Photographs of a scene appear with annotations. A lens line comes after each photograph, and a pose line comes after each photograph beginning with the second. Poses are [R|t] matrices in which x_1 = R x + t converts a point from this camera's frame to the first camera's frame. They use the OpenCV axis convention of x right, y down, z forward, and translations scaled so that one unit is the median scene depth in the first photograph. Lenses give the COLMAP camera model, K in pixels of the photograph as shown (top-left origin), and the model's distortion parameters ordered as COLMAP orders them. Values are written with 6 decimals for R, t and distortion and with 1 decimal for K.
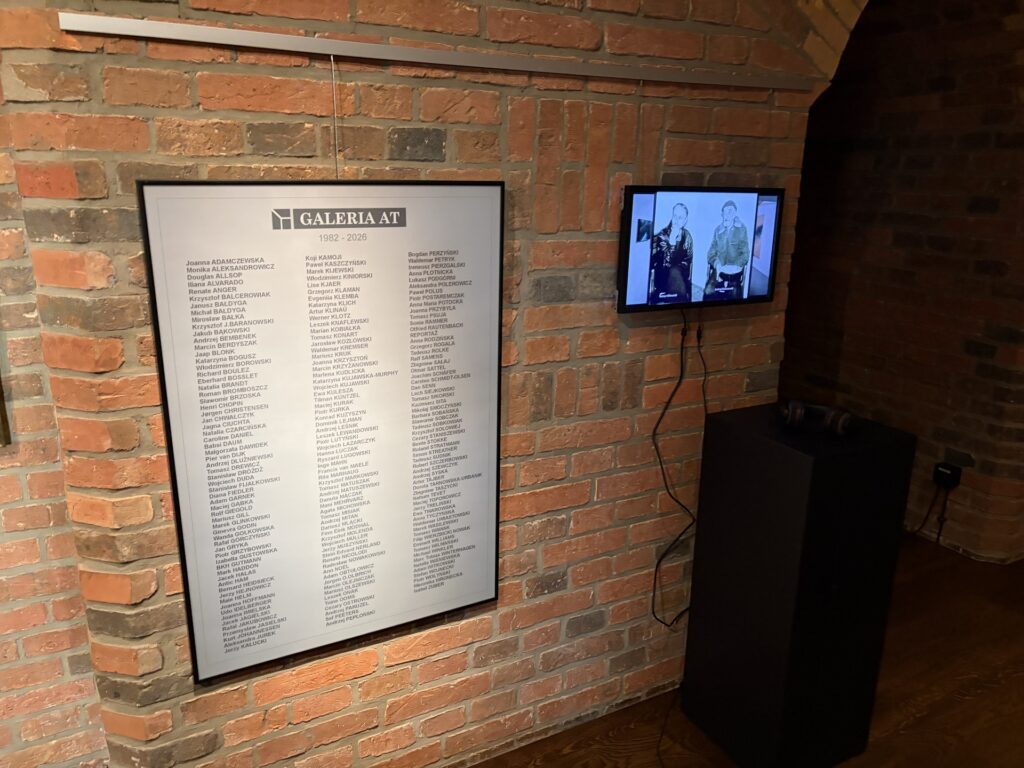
lens RADIAL K [[770.5, 0, 494.9], [0, 770.5, 380.0], [0, 0, 1]] dist [0.060739, -0.073925]
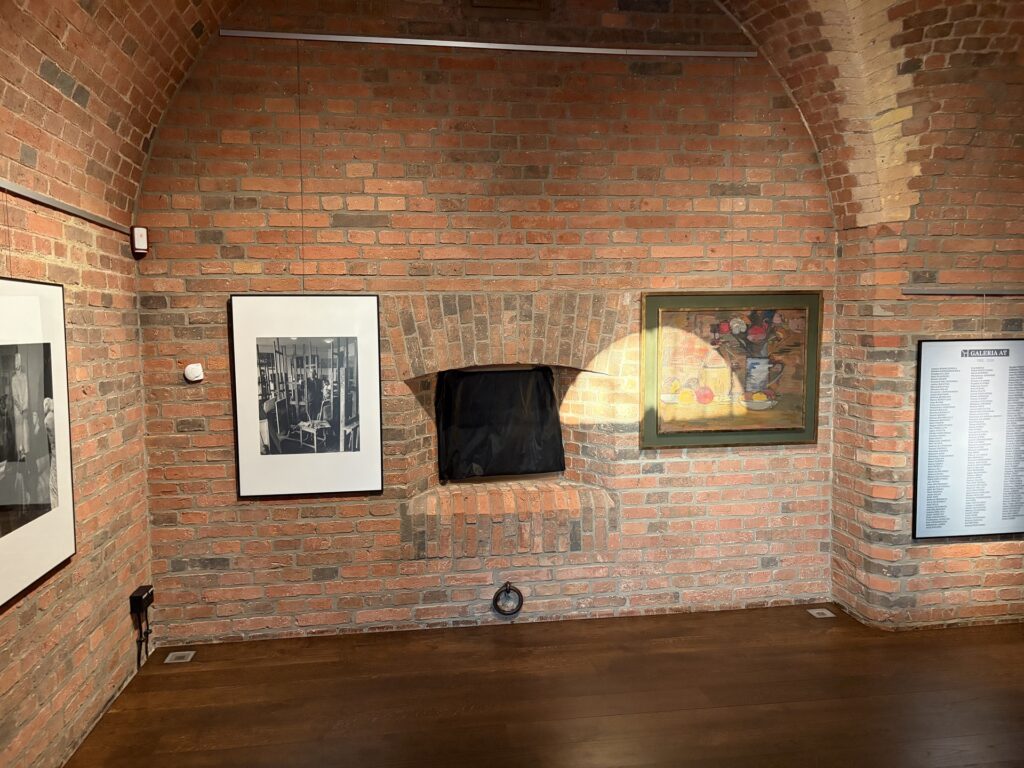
lens RADIAL K [[770.5, 0, 494.9], [0, 770.5, 380.0], [0, 0, 1]] dist [0.060739, -0.073925]
pose [[0.936855, 0.003665, -0.349699, -0.766125], [-0.072029, 0.980528, -0.182692, 0.443033], [0.342220, 0.196345, 0.918877, -1.813477]]
